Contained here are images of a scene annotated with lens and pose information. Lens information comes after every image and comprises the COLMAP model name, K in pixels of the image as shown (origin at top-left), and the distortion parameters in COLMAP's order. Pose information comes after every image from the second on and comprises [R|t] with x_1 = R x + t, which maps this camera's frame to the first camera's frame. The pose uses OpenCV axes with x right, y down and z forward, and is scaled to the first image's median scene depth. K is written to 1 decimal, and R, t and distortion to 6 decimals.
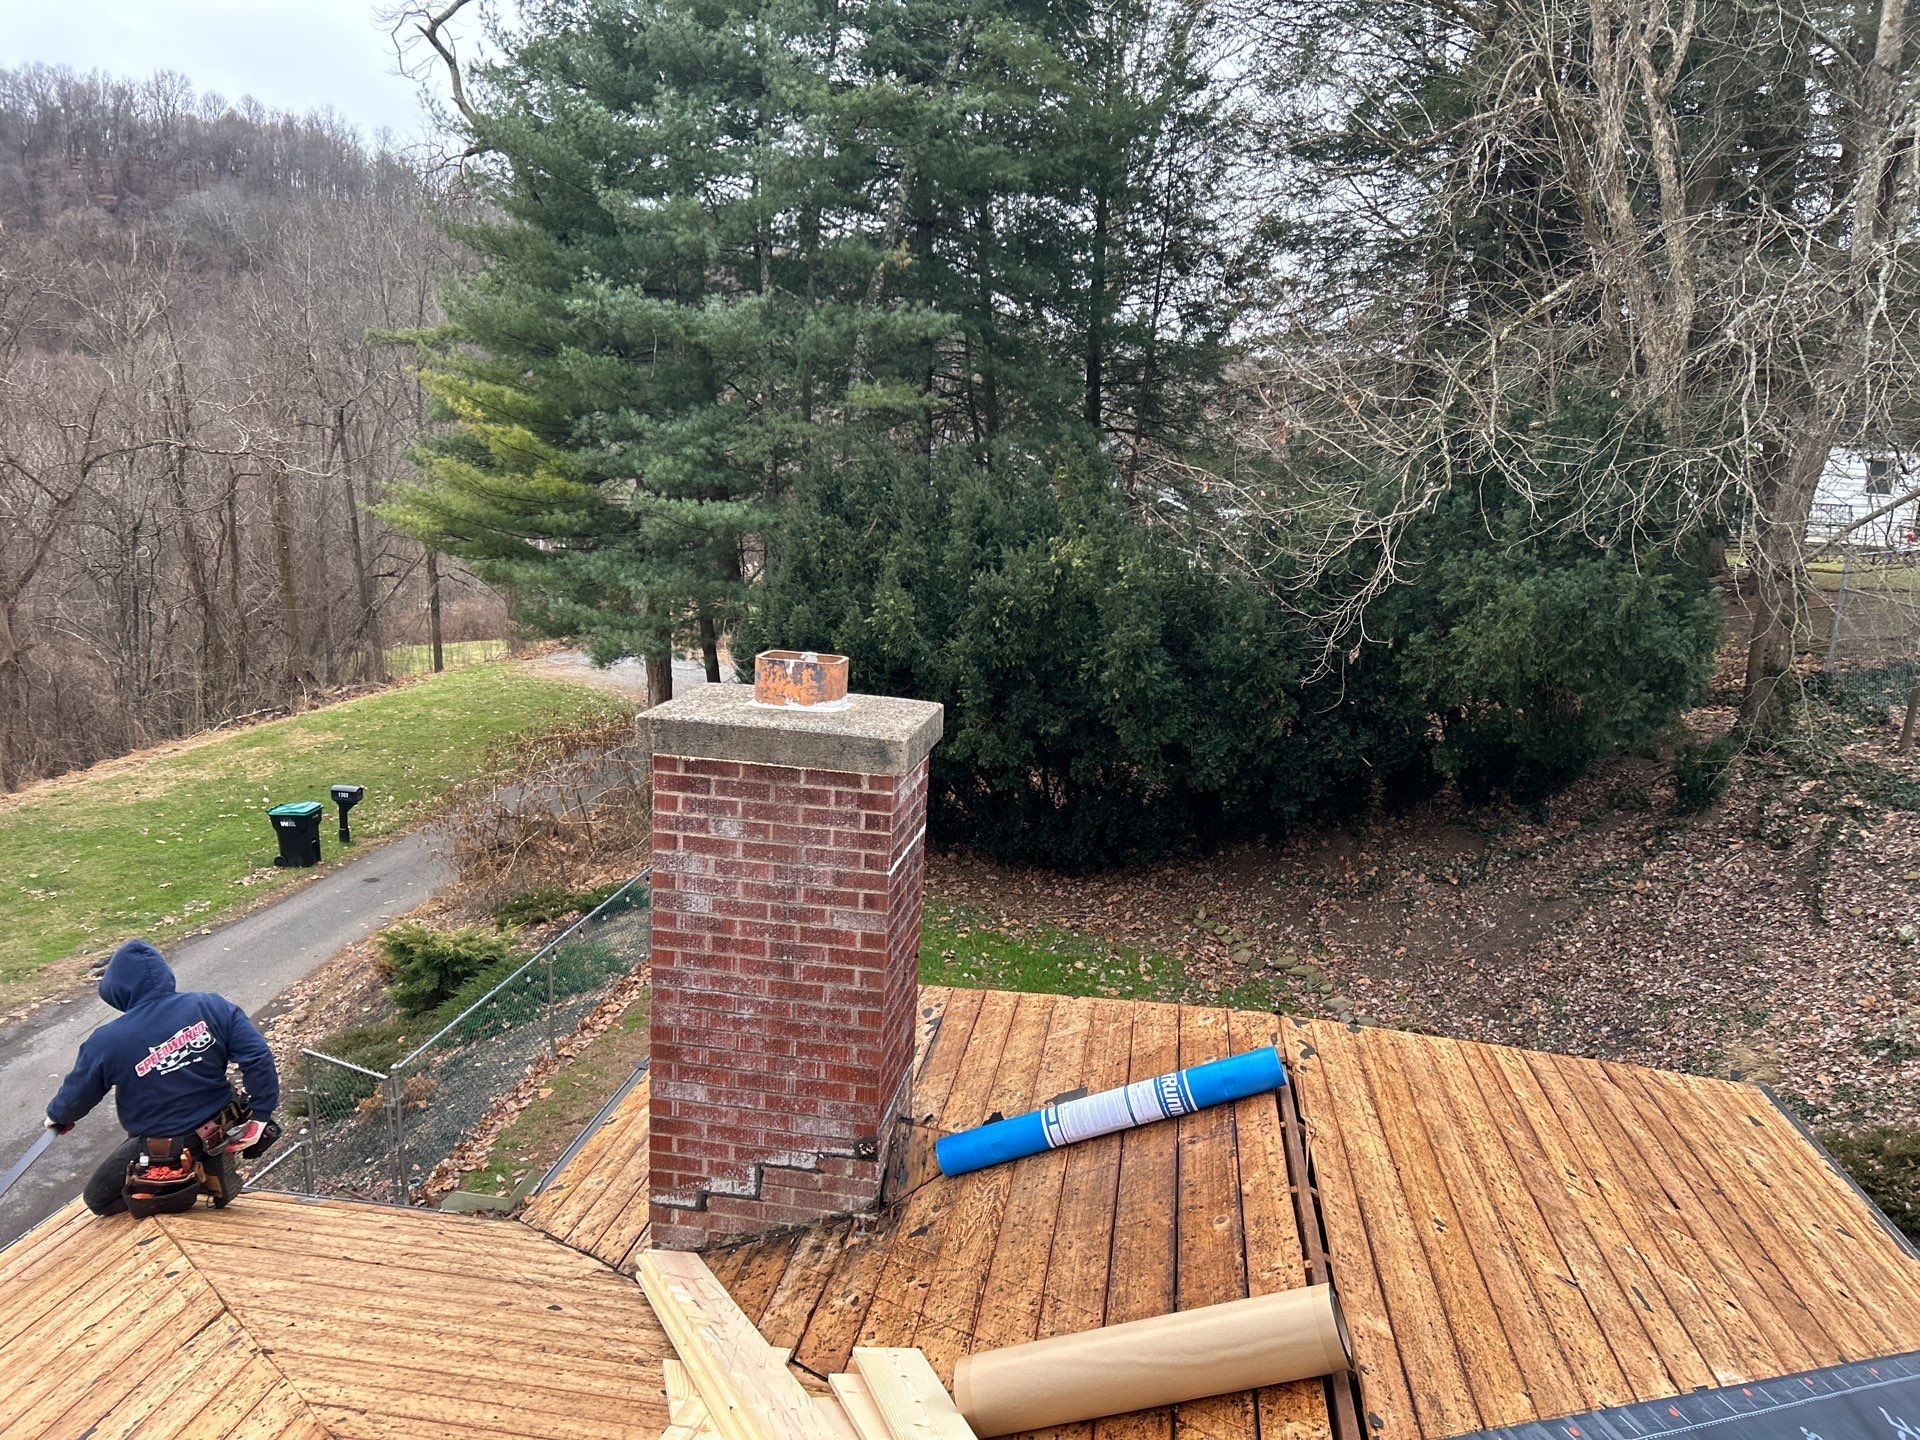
lens RADIAL K [[1445.6, 0, 957.7], [0, 1445.6, 718.9], [0, 0, 1]] dist [0.044611, -0.033617]
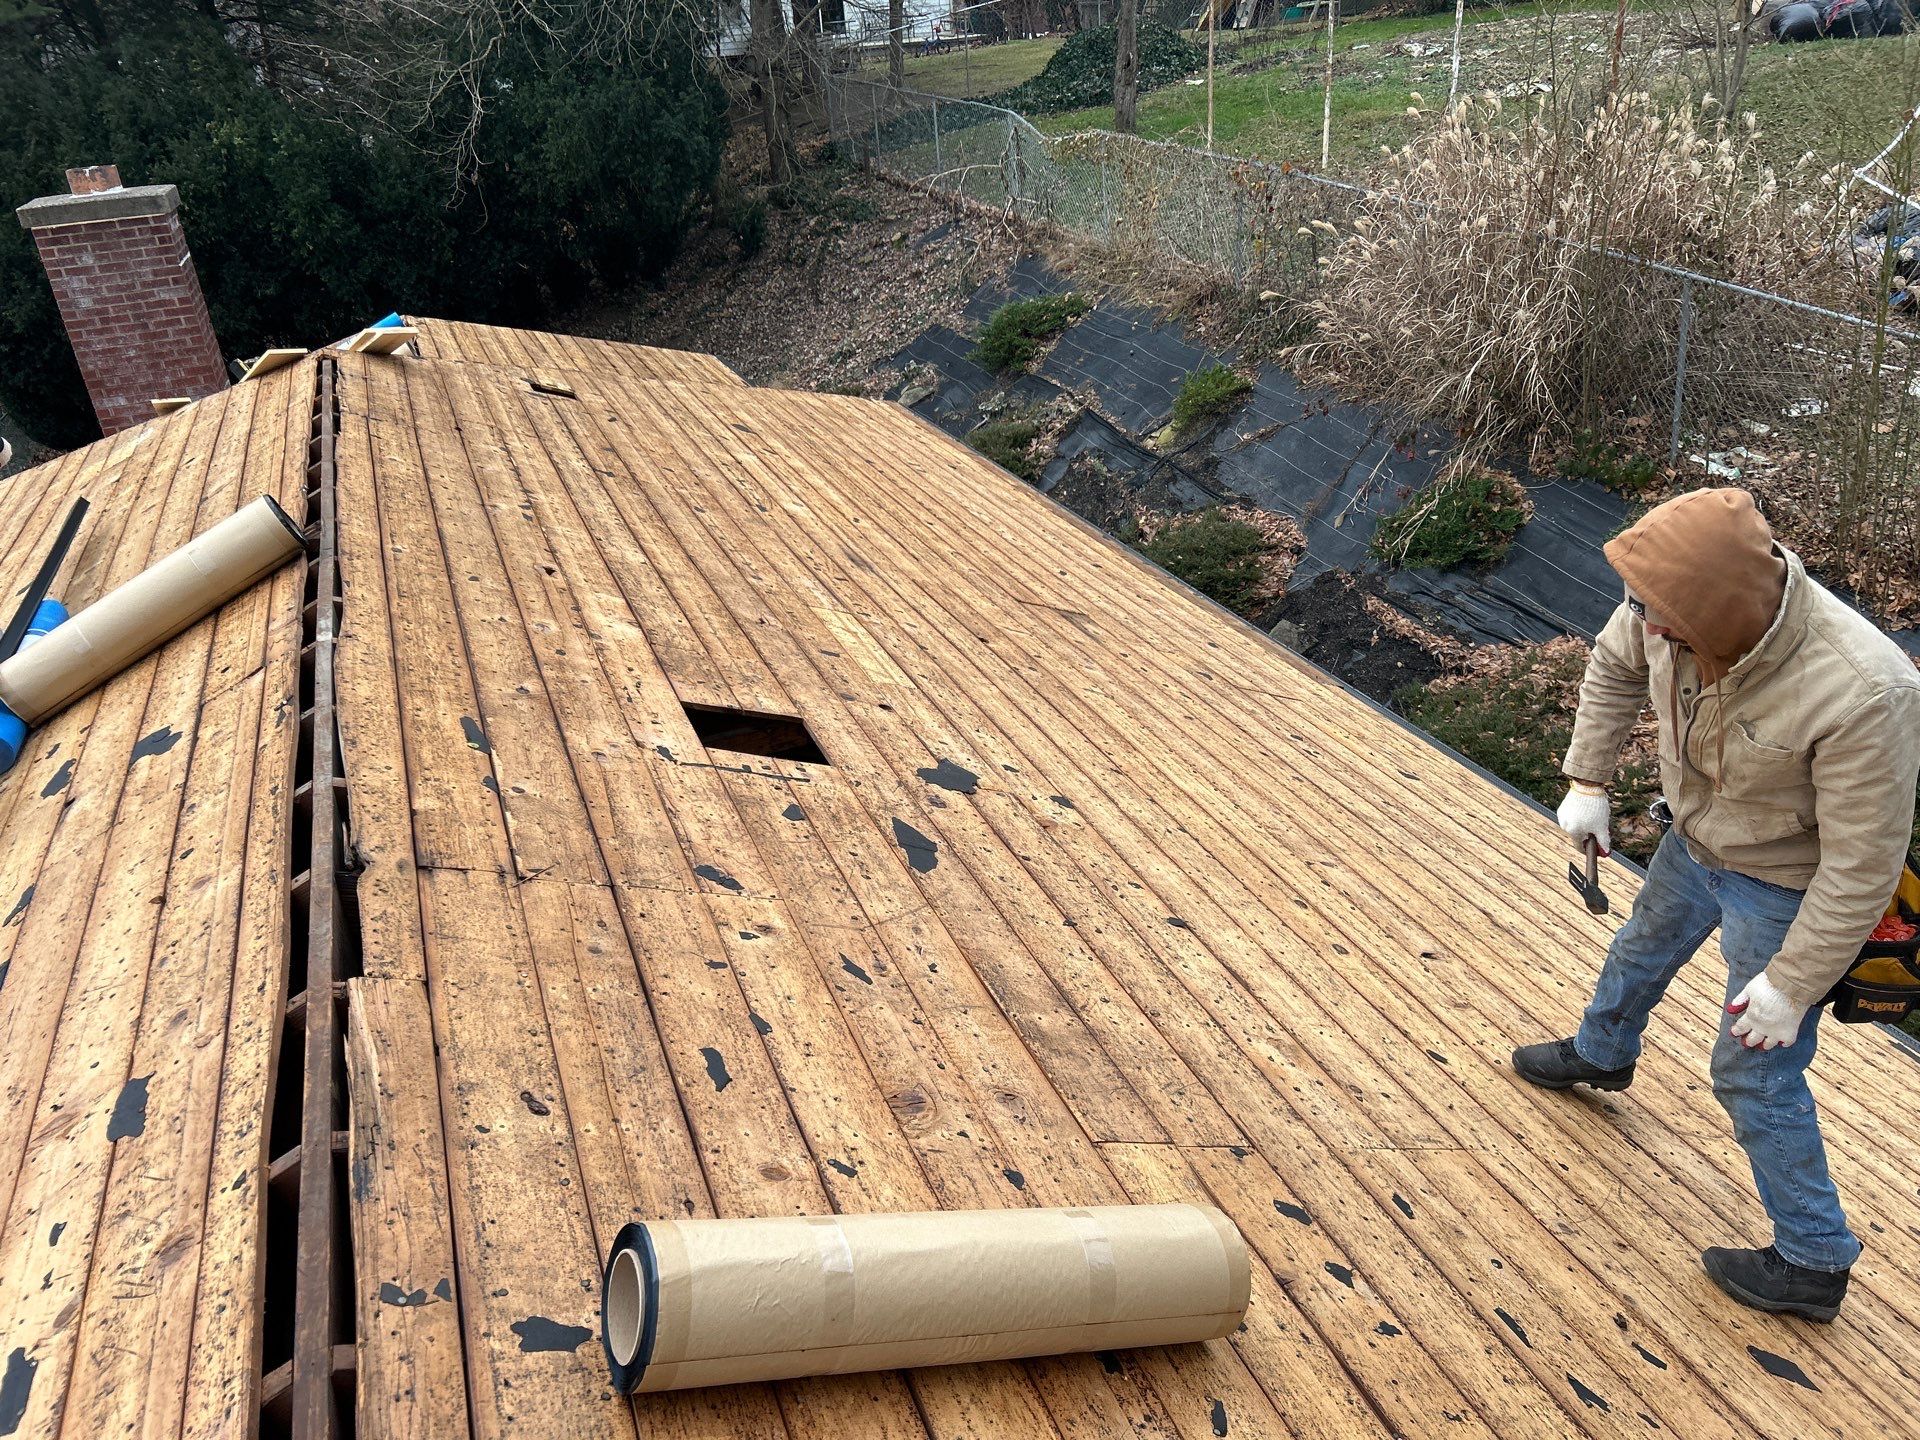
lens RADIAL K [[1445.6, 0, 958.0], [0, 1445.6, 725.6], [0, 0, 1]] dist [0.044611, -0.033617]
pose [[0.861417, -0.326326, 0.389194, -0.037268], [0.209332, 0.926283, 0.313336, 0.092303], [-0.462753, -0.188442, 0.866227, -0.465465]]
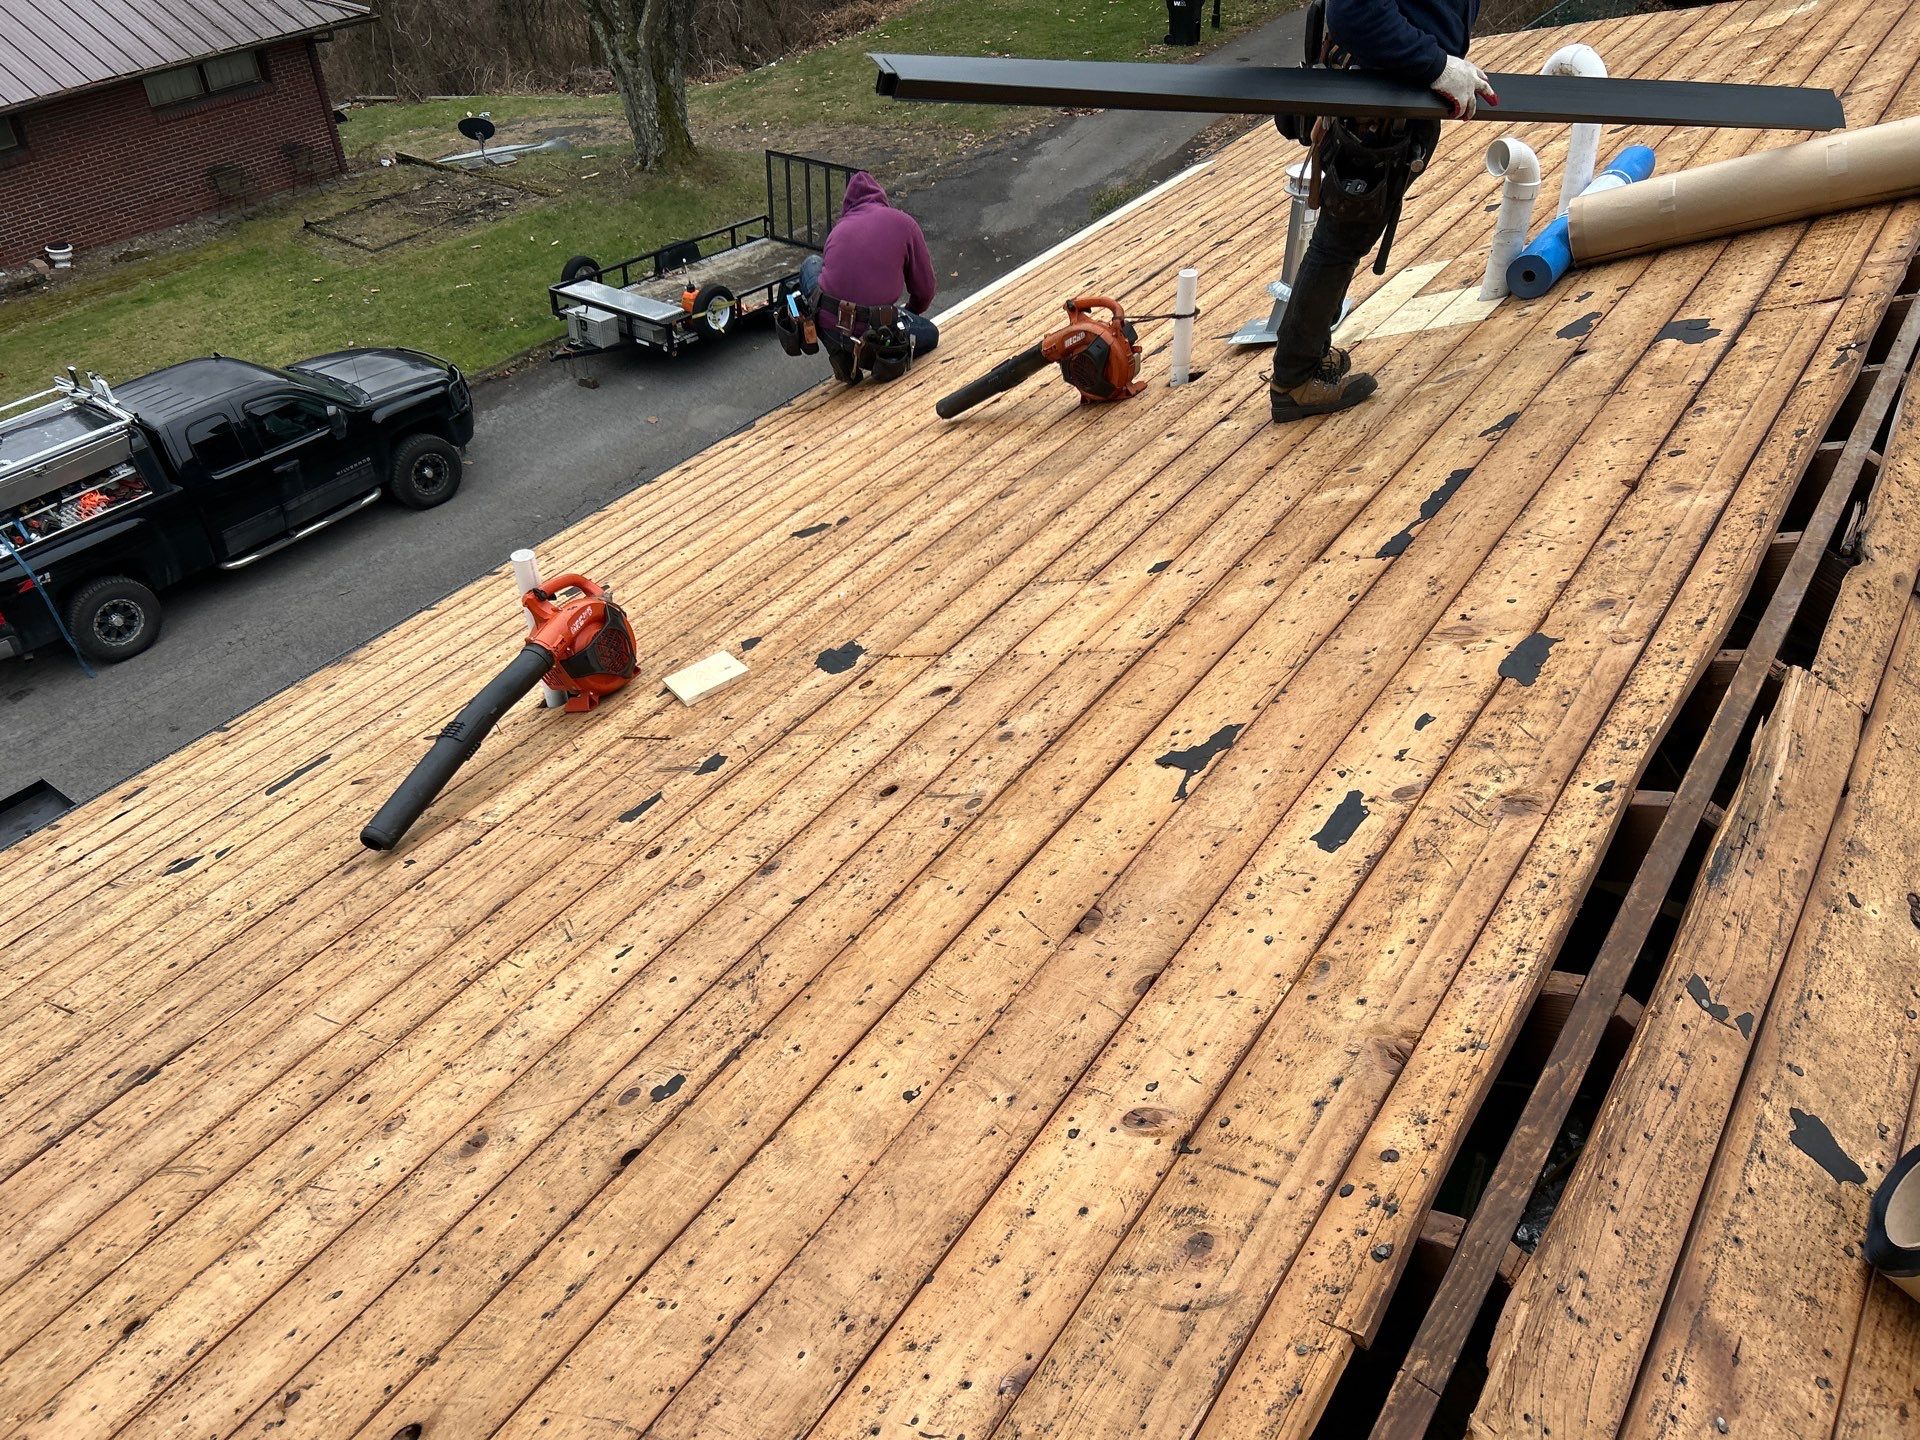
lens RADIAL K [[1445.6, 0, 958.6], [0, 1445.6, 724.7], [0, 0, 1]] dist [0.044611, -0.033617]
pose [[0.895677, 0.230190, -0.380494, -0.075184], [-0.033027, 0.887678, 0.459278, 0.099072], [0.443477, -0.398798, 0.802676, -0.447286]]
